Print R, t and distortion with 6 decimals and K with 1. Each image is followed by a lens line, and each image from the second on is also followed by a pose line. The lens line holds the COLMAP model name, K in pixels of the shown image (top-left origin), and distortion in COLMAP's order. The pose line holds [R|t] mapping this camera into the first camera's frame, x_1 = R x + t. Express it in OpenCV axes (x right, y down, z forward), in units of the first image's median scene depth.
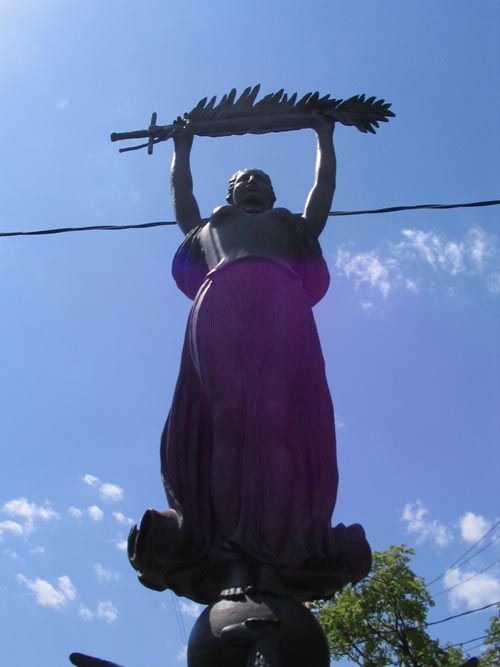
lens RADIAL K [[731.3, 0, 216.6], [0, 731.3, 334.4], [0, 0, 1]] dist [-0.089792, 0.014481]
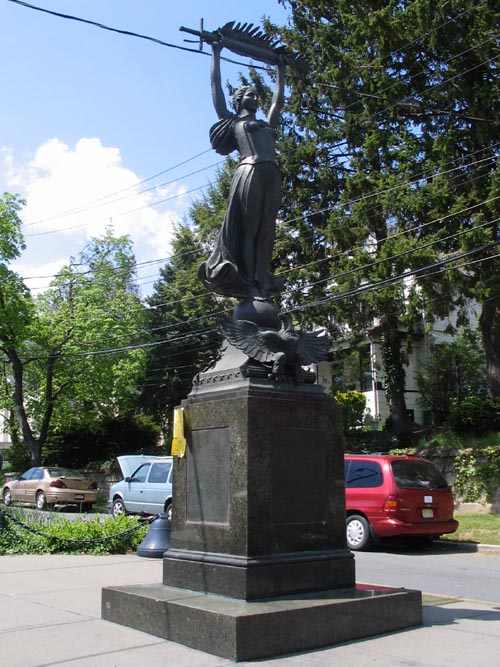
lens RADIAL K [[727.4, 0, 250.0], [0, 727.4, 333.5], [0, 0, 1]] dist [-0.103190, 0.020586]
pose [[0.792840, 0.088858, 0.602917, -1.505106], [-0.359774, 0.866768, 0.345362, -0.448829], [-0.491901, -0.490731, 0.719178, -1.008888]]
